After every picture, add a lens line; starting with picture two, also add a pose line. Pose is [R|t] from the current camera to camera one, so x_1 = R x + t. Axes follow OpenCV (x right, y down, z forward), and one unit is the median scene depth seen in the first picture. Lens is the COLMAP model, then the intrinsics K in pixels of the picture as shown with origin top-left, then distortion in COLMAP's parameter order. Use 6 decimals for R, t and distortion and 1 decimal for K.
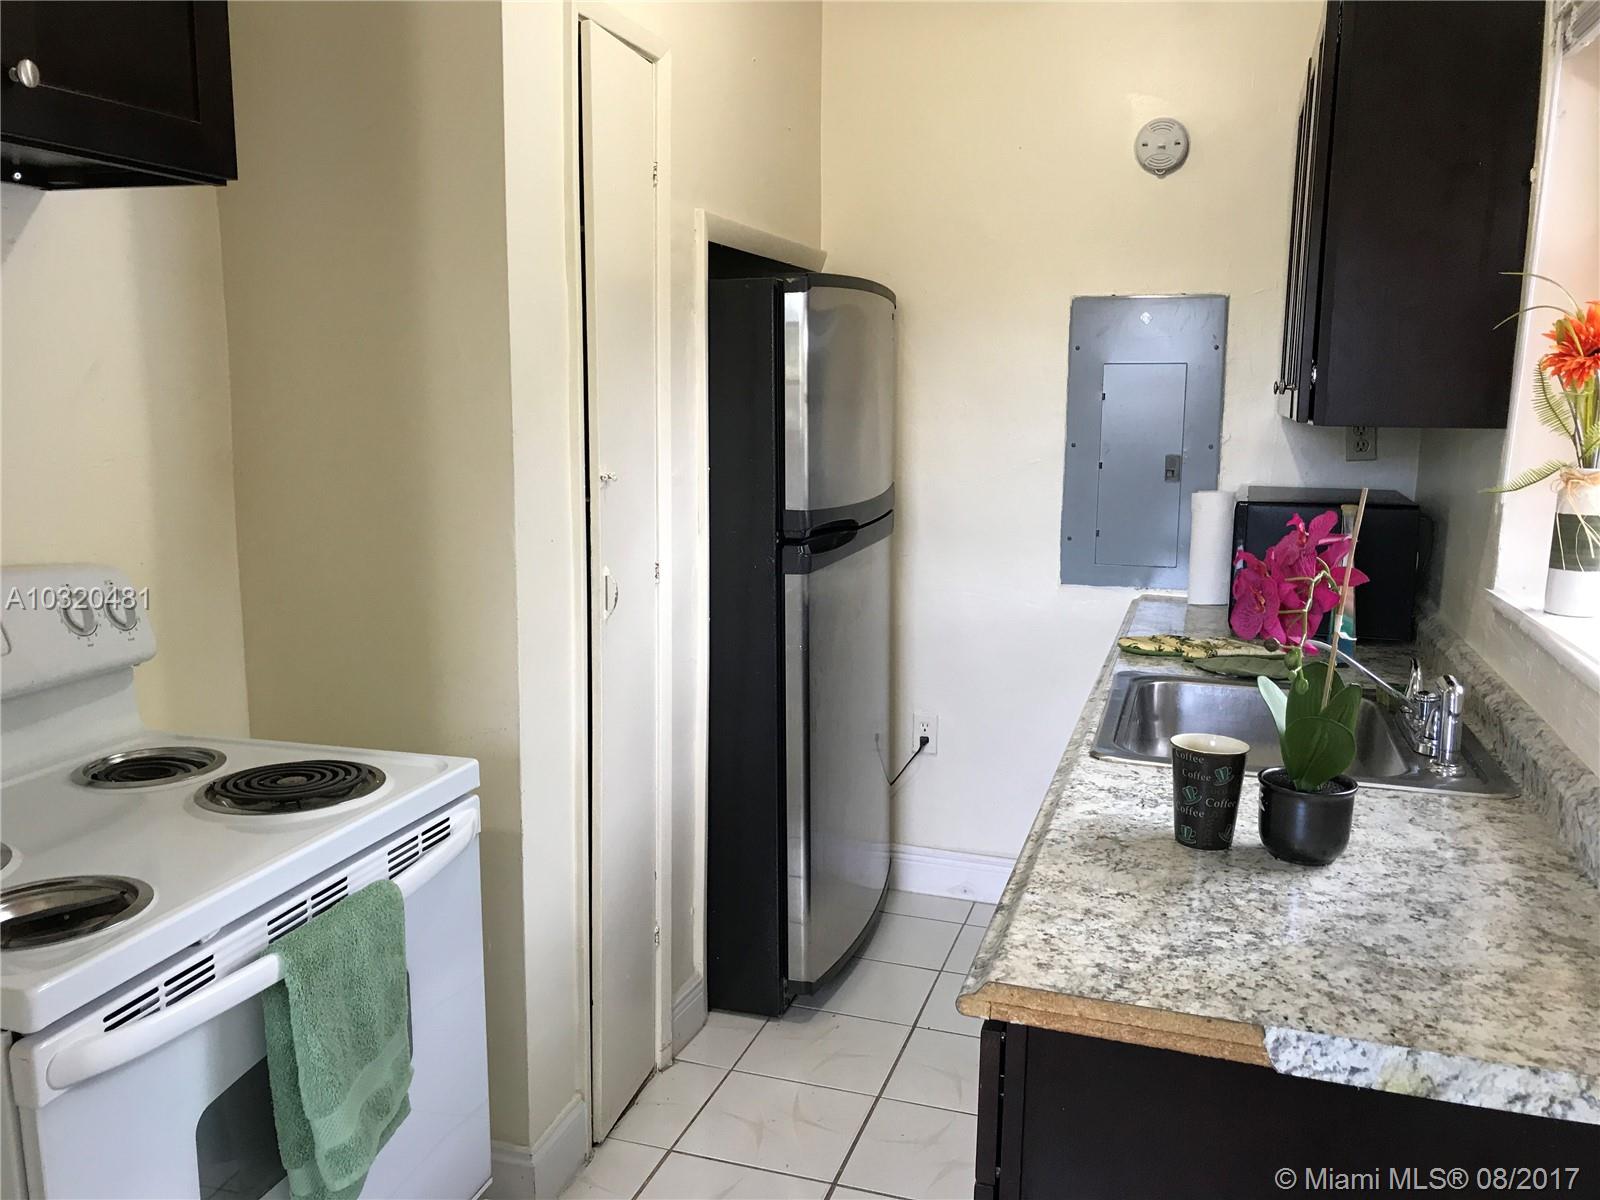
lens RADIAL K [[1323.4, 0, 794.2], [0, 1323.4, 610.2], [0, 0, 1]] dist [0.035645, -0.036321]
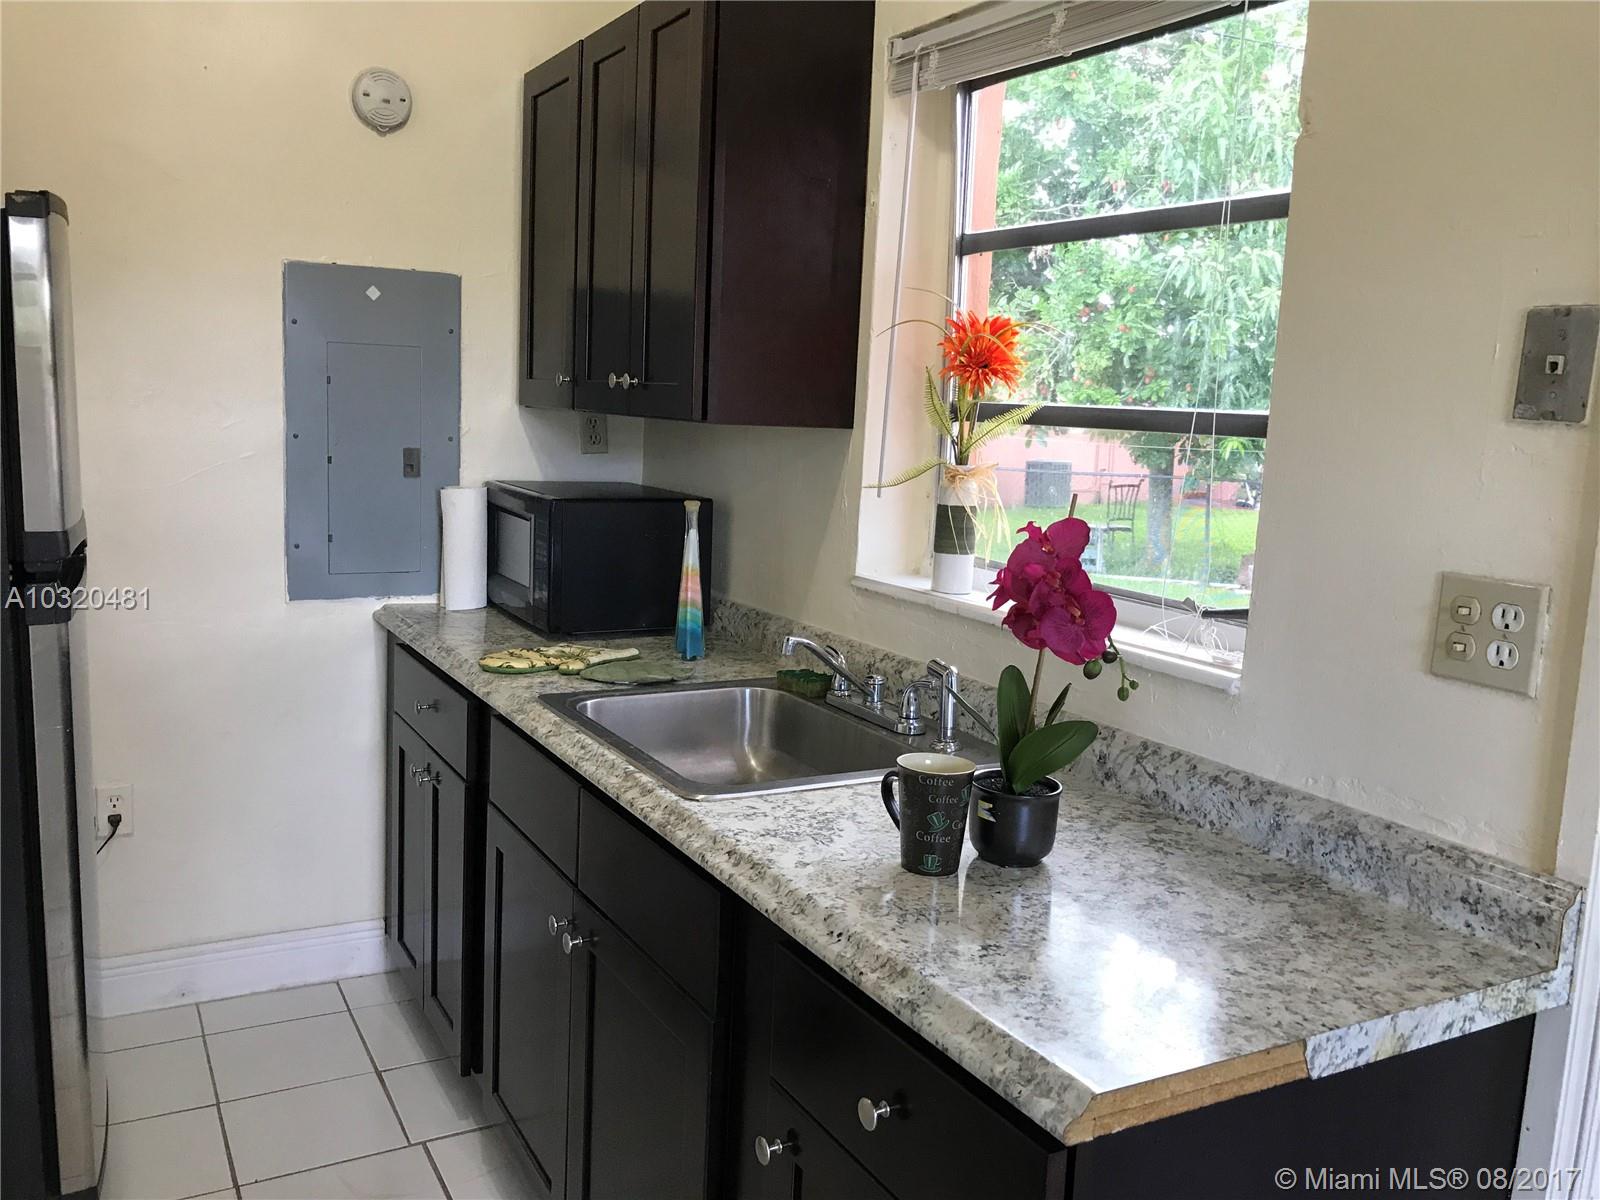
lens RADIAL K [[1323.4, 0, 802.3], [0, 1323.4, 595.3], [0, 0, 1]] dist [0.035645, -0.036321]
pose [[0.677900, -0.087871, 0.729884, -0.401098], [0.085575, 0.995514, 0.040370, -0.061069], [-0.730157, 0.035093, 0.682378, 0.385993]]
